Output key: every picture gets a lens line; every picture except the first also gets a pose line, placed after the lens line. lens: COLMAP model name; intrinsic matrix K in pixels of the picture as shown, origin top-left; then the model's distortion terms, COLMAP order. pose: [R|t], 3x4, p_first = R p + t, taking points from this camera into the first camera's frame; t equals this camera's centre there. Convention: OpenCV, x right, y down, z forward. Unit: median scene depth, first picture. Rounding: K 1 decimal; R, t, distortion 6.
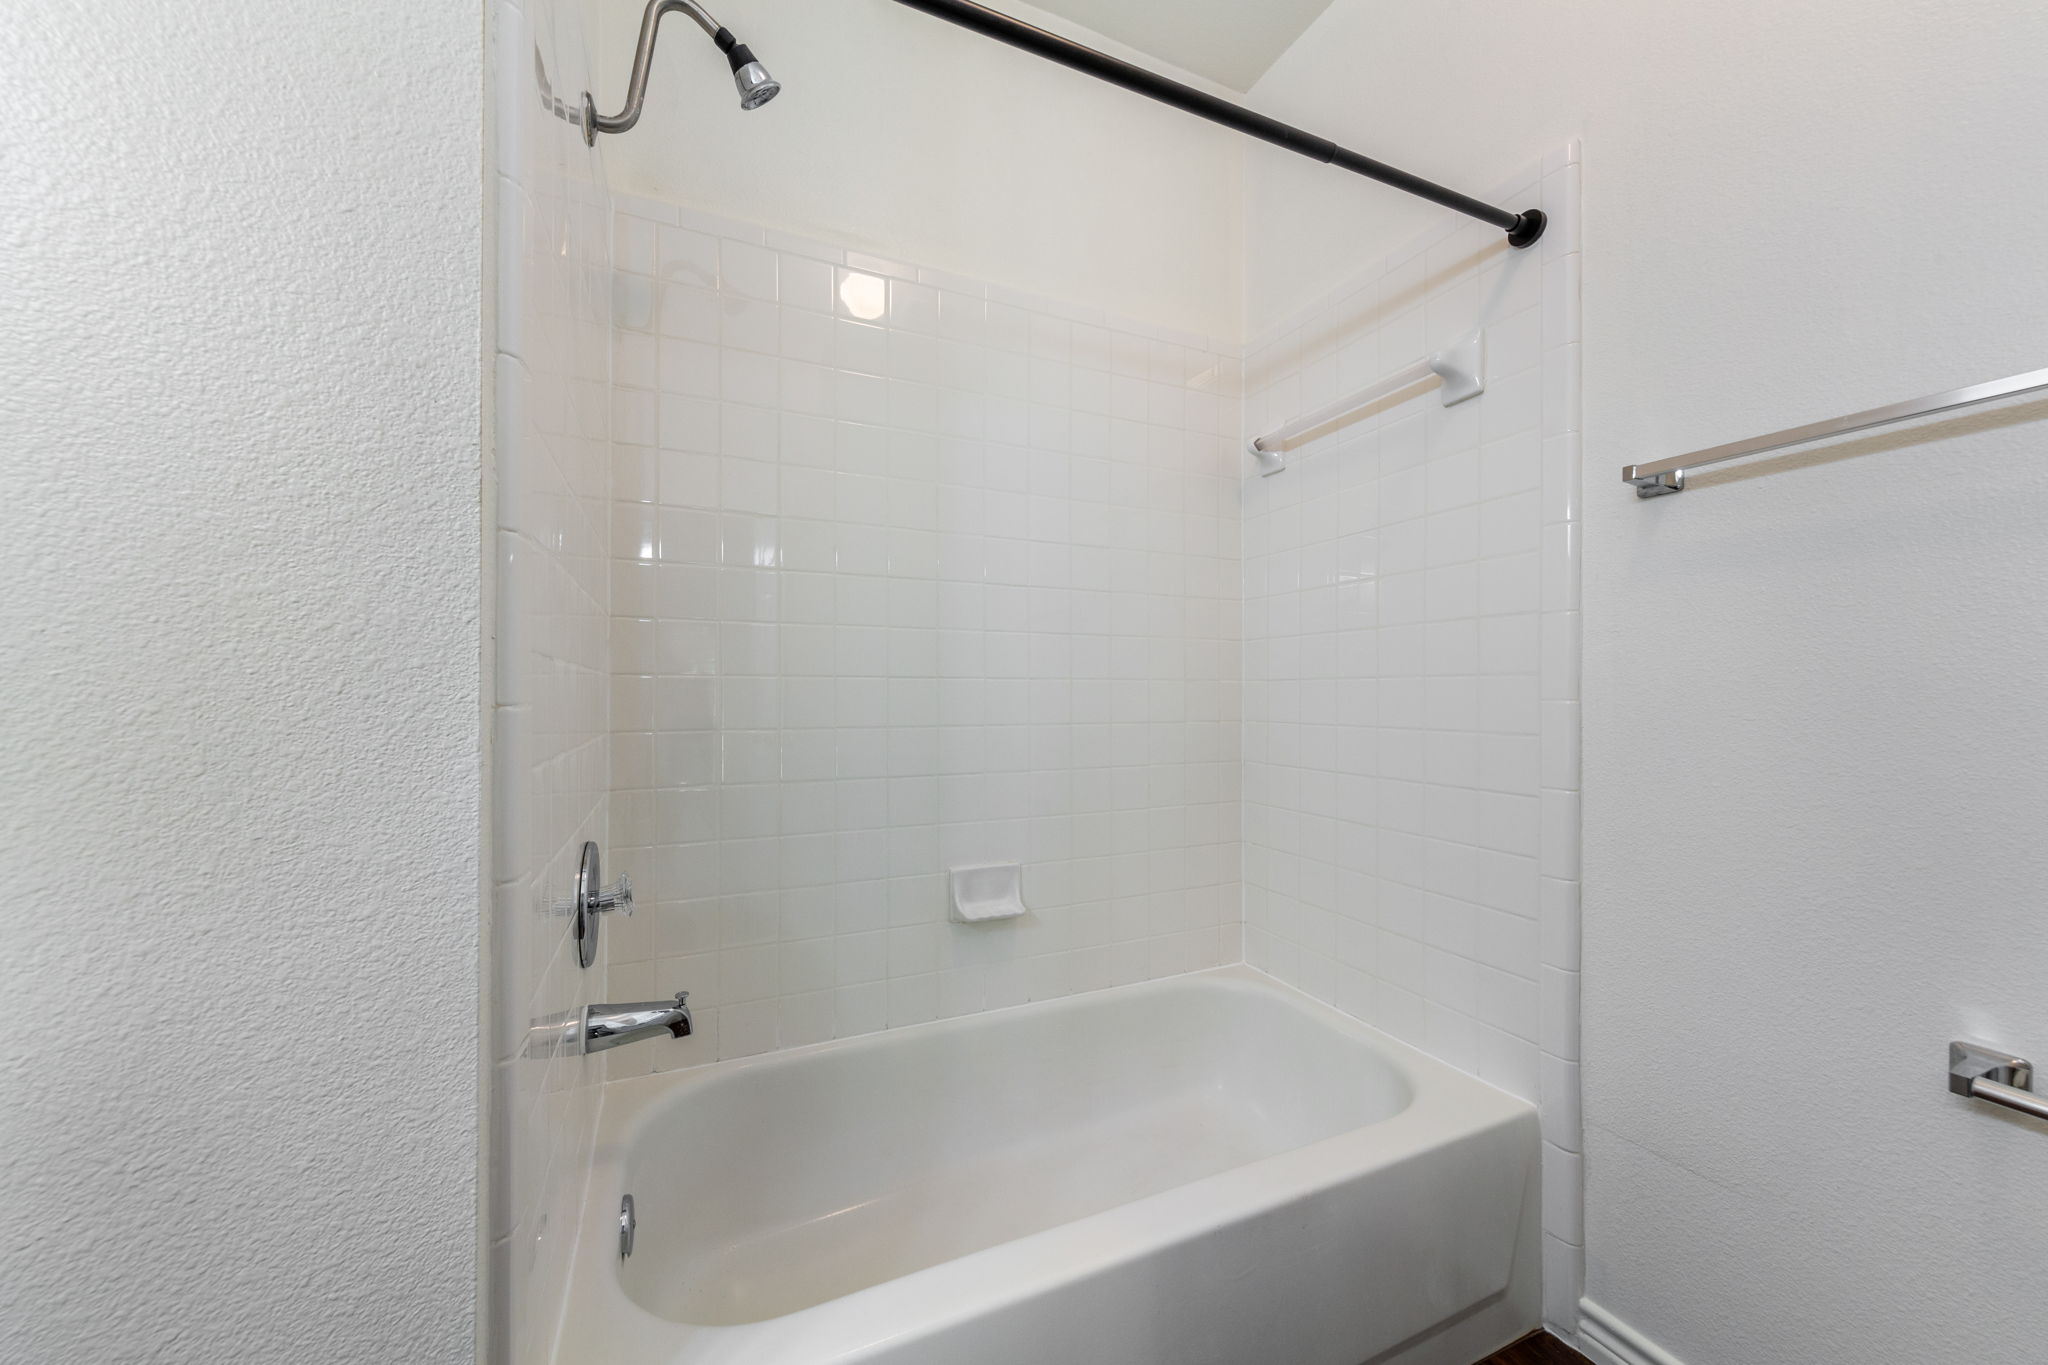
lens RADIAL K [[736.4, 0, 1027.2], [0, 736.4, 686.9], [0, 0, 1]] dist [0.006859, -0.000107]
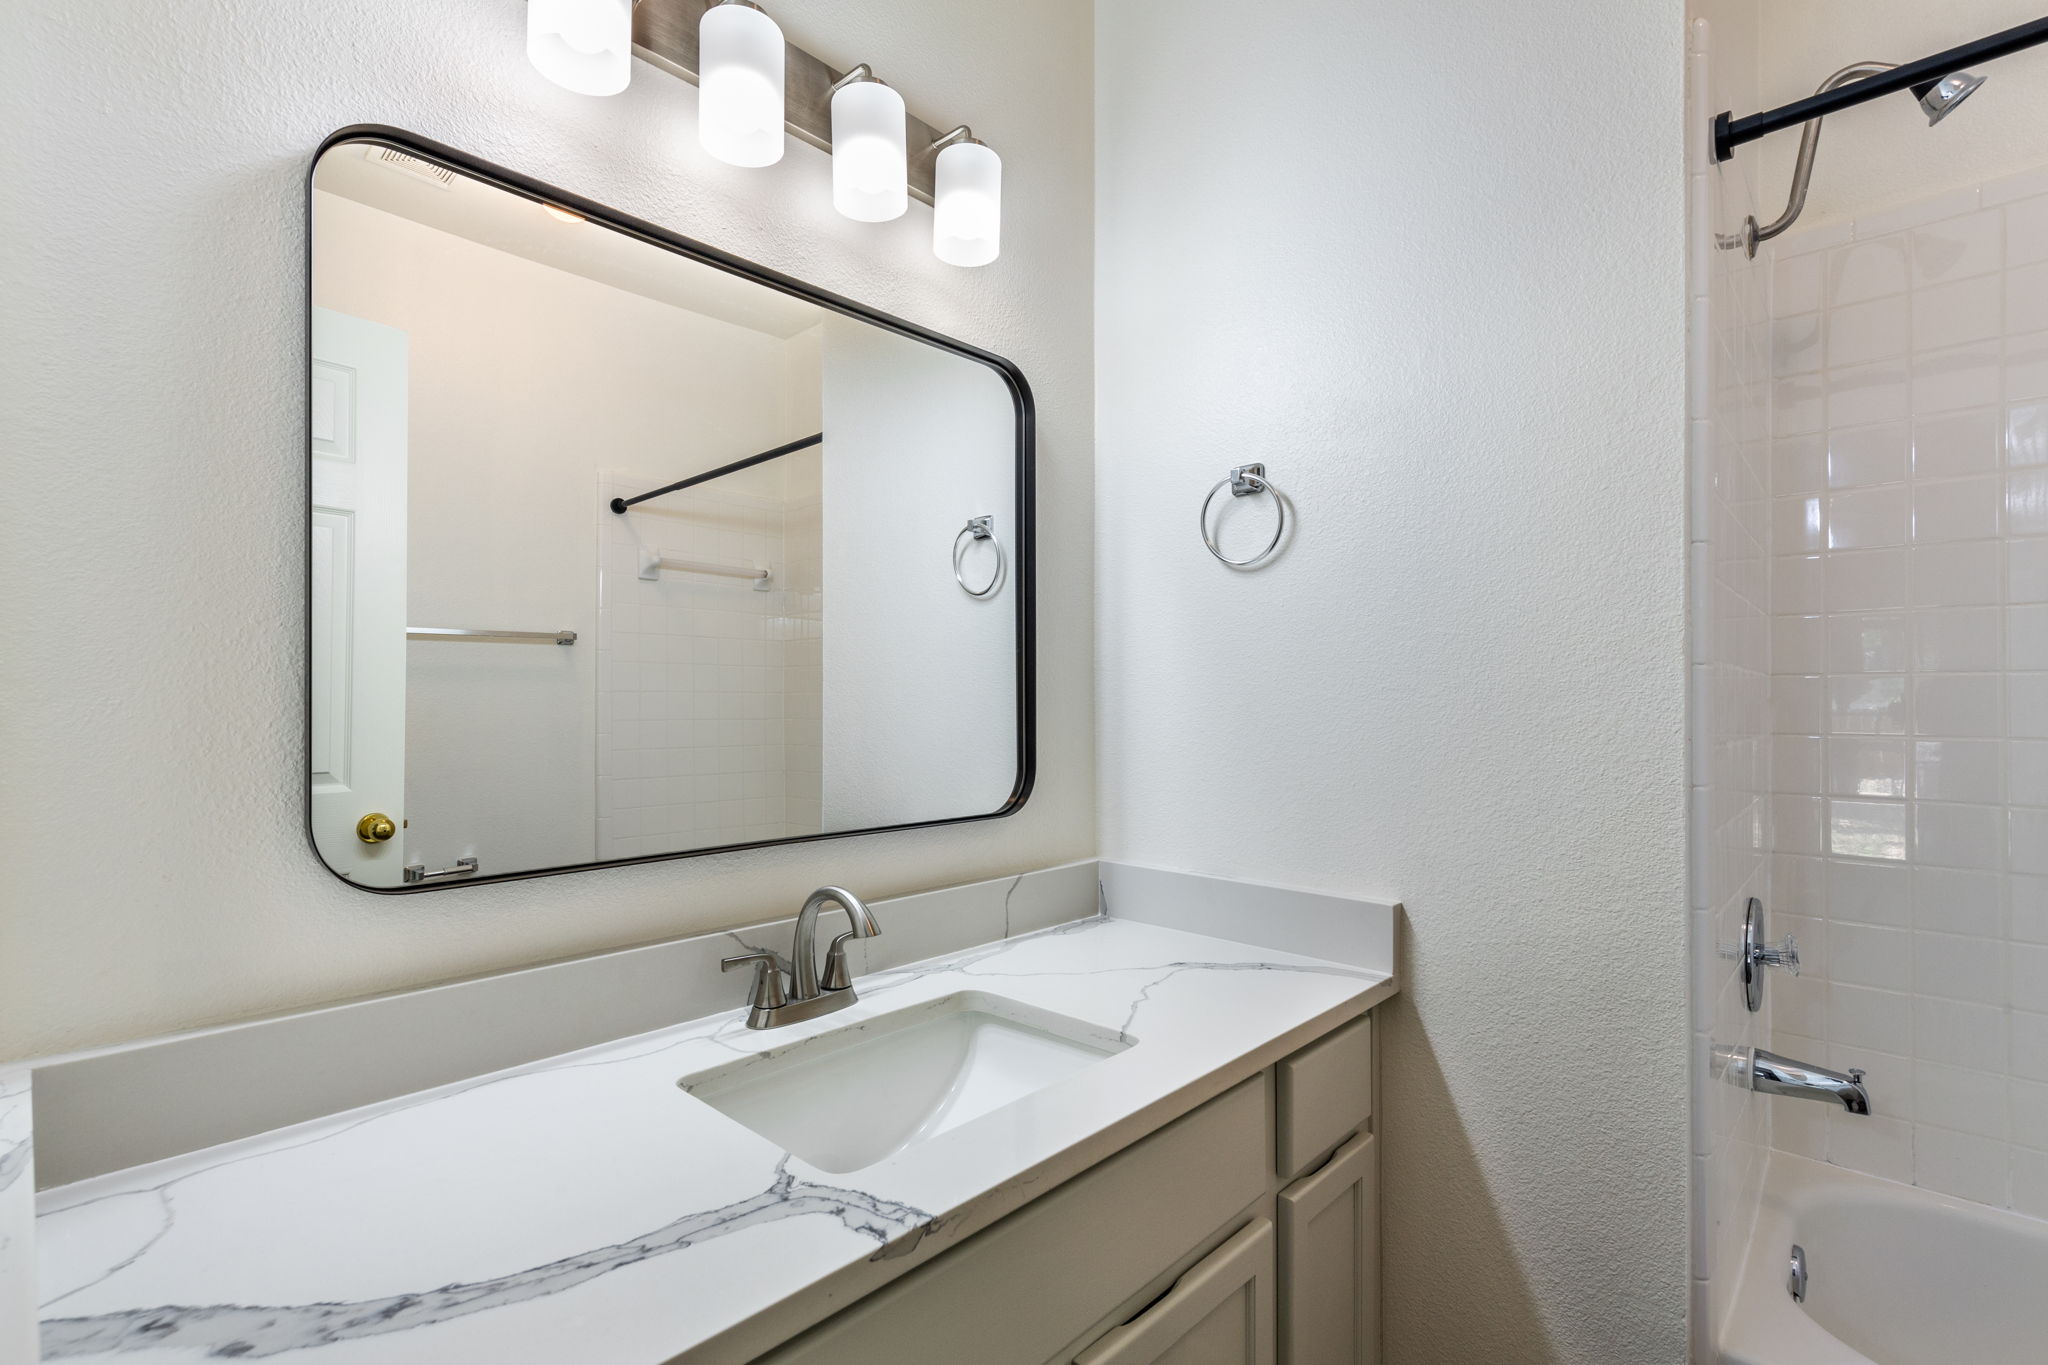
lens RADIAL K [[963.8, 0, 1022.0], [0, 963.8, 696.4], [0, 0, 1]] dist [0.007875, -0.001941]
pose [[0.395007, -0.007433, -0.918648, 0.304326], [0.002227, 0.999972, -0.007133, -0.083643], [0.918676, 0.000772, 0.395012, -0.574699]]
